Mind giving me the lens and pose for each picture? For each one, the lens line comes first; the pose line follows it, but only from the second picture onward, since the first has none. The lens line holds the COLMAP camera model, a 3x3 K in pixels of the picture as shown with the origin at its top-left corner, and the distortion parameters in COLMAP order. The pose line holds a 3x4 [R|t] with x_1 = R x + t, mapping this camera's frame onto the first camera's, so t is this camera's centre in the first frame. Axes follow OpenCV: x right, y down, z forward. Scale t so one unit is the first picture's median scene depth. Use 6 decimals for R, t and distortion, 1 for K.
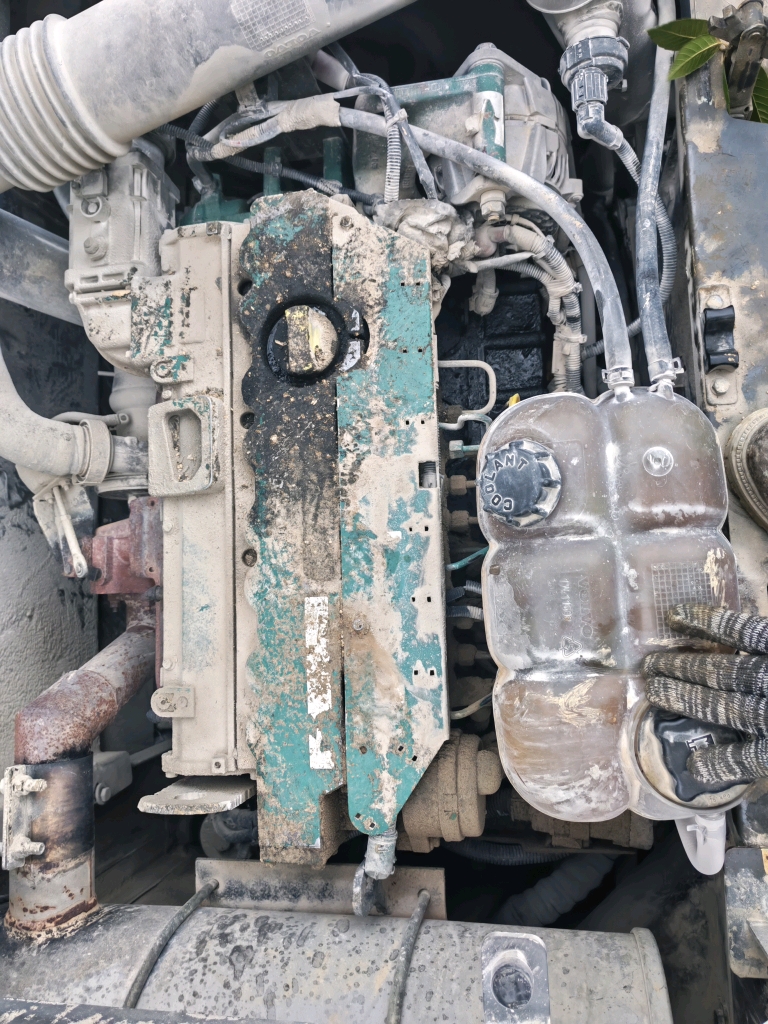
lens RADIAL K [[808.6, 0, 384.0], [0, 808.6, 512.0], [0, 0, 1]] dist [-0.003689, -0.006500]
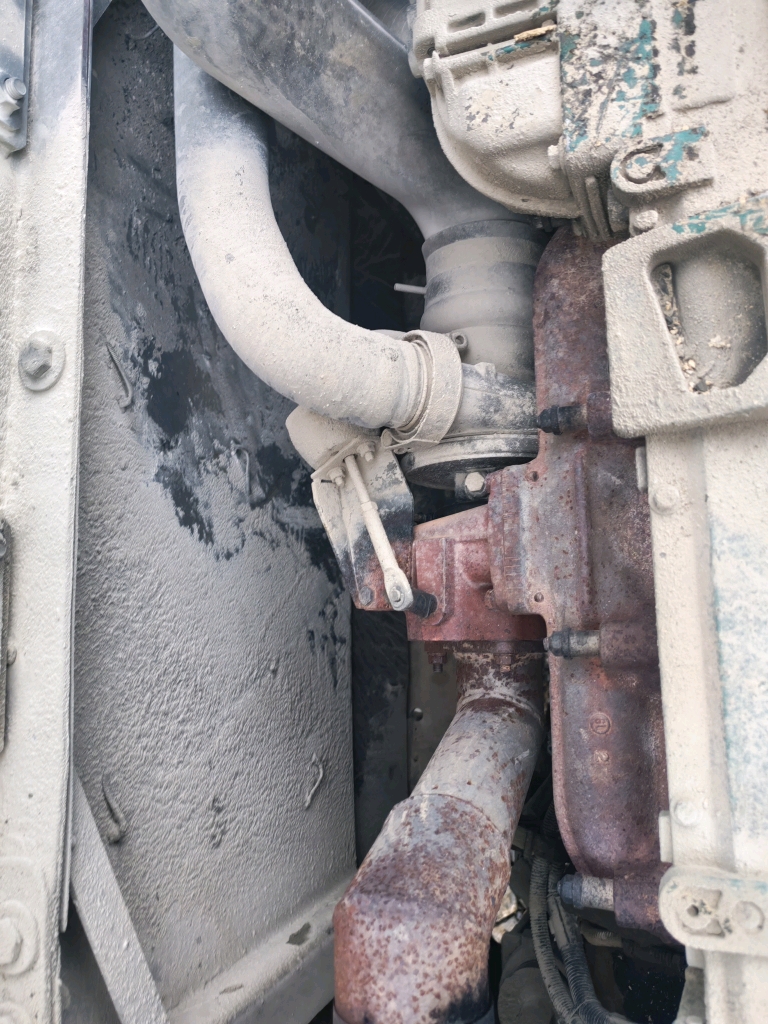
lens RADIAL K [[799.7, 0, 384.0], [0, 799.7, 512.0], [0, 0, 1]] dist [0.017587, -0.001592]
pose [[0.984216, -0.005148, -0.176894, -0.298865], [-0.004780, 0.998439, -0.055653, 0.045231], [0.176904, 0.055620, 0.982655, 0.464067]]
